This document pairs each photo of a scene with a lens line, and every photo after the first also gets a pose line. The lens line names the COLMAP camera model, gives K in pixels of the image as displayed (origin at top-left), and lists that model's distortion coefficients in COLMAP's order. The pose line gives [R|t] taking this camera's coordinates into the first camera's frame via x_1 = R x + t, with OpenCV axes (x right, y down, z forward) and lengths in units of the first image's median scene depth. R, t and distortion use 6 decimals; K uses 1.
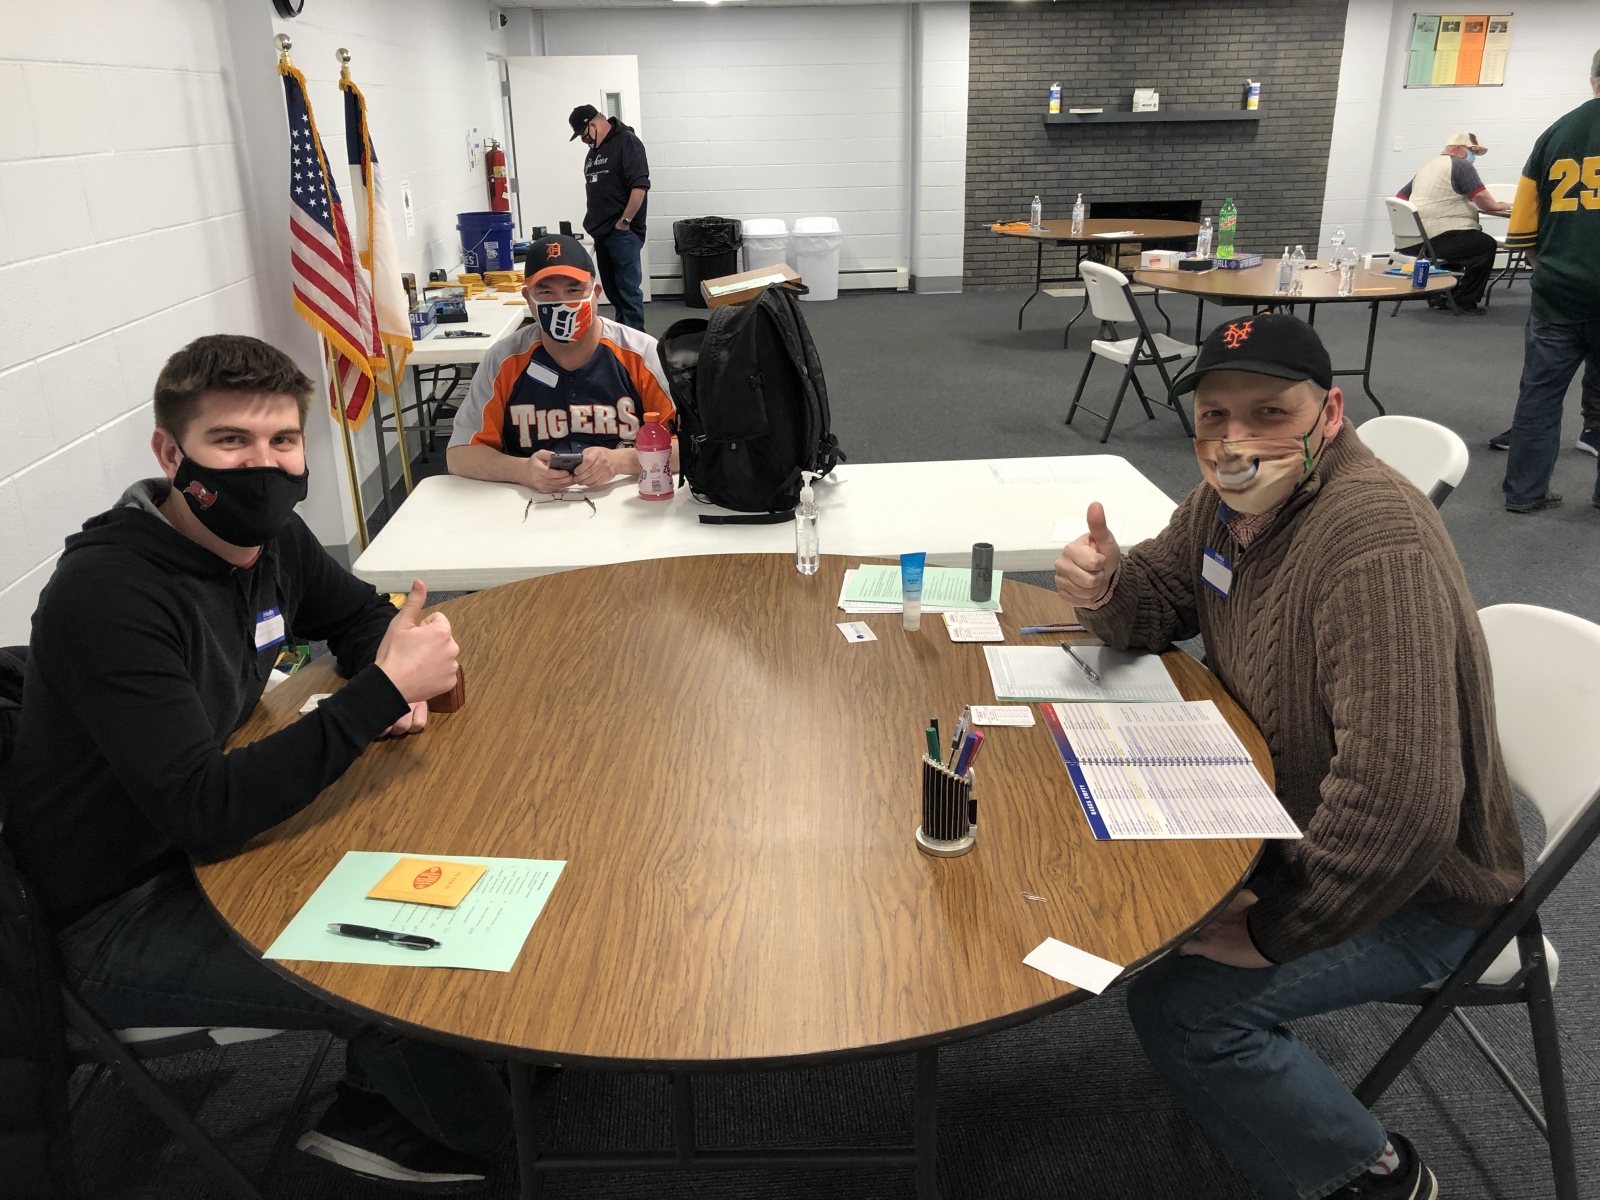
lens RADIAL K [[1331.7, 0, 803.0], [0, 1331.7, 599.5], [0, 0, 1]] dist [0.048646, -0.023906]
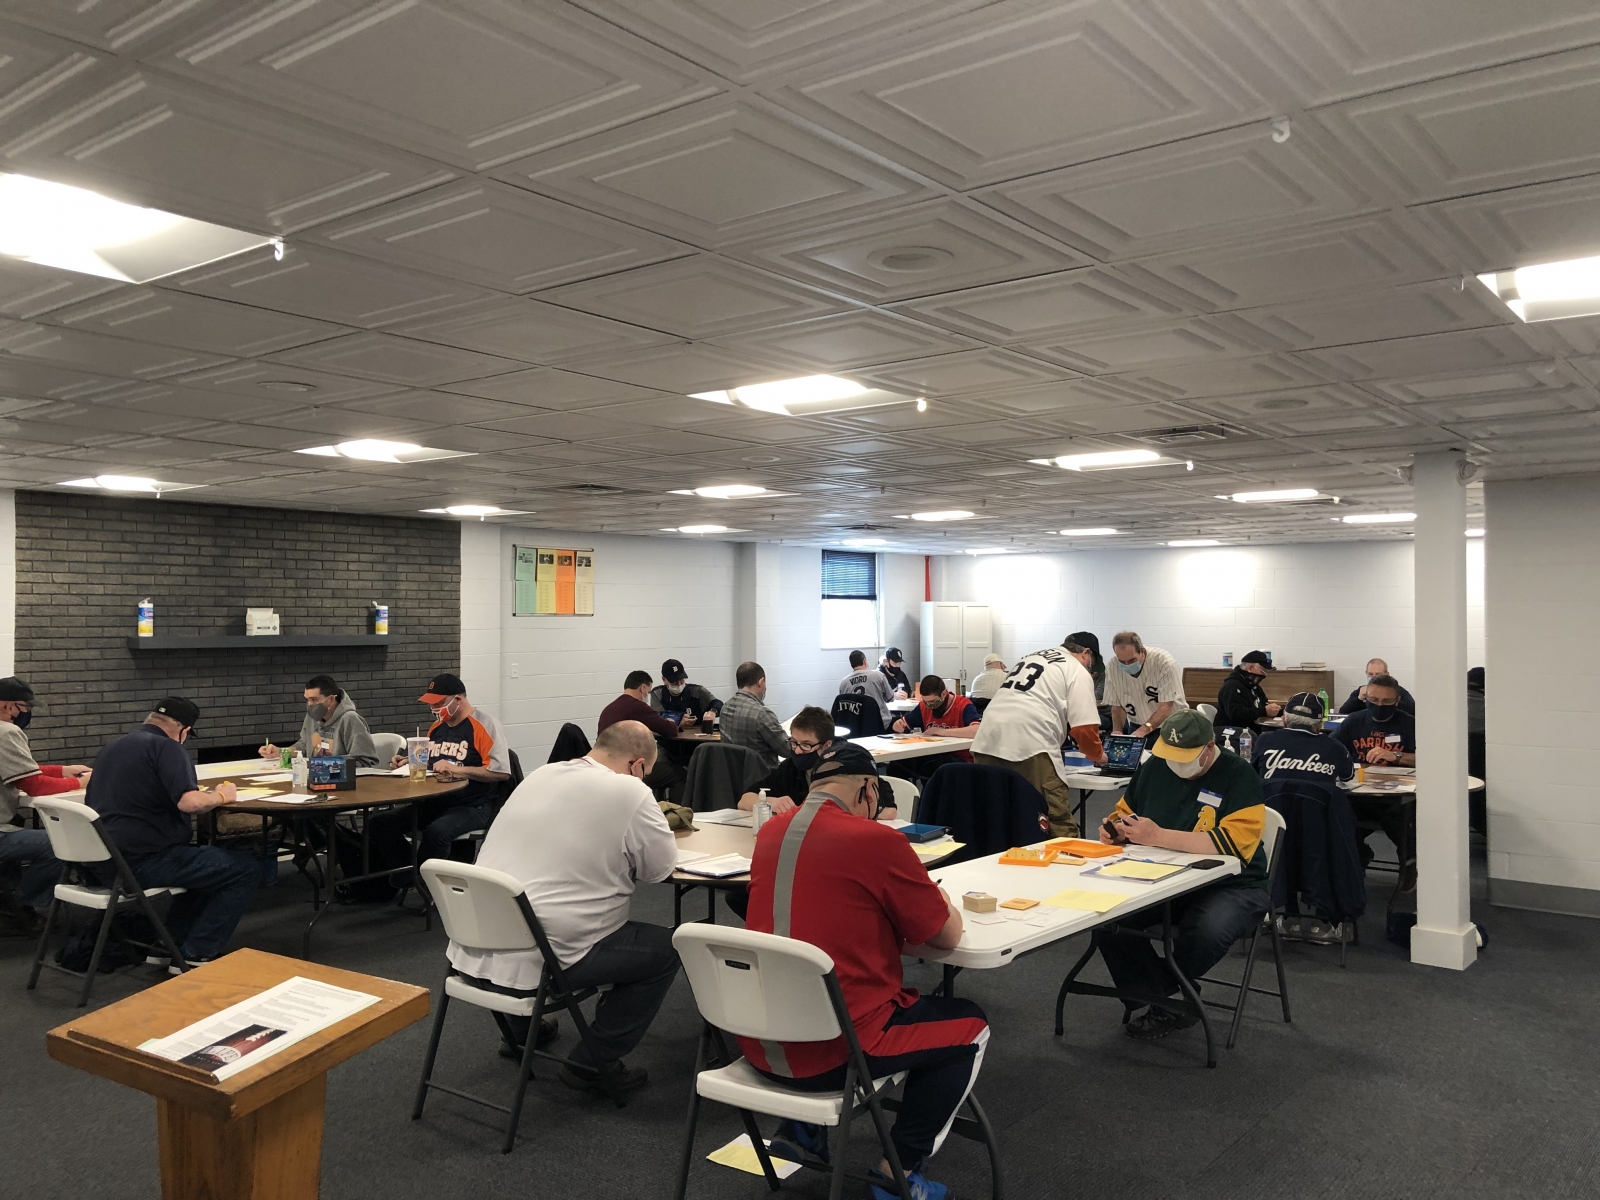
lens RADIAL K [[1331.7, 0, 797.9], [0, 1331.7, 597.1], [0, 0, 1]] dist [0.048646, -0.023906]
pose [[0.741910, 0.024283, 0.670060, -0.040799], [0.222985, 0.933526, -0.280727, -0.090325], [-0.632335, 0.357687, 0.687177, 0.244625]]
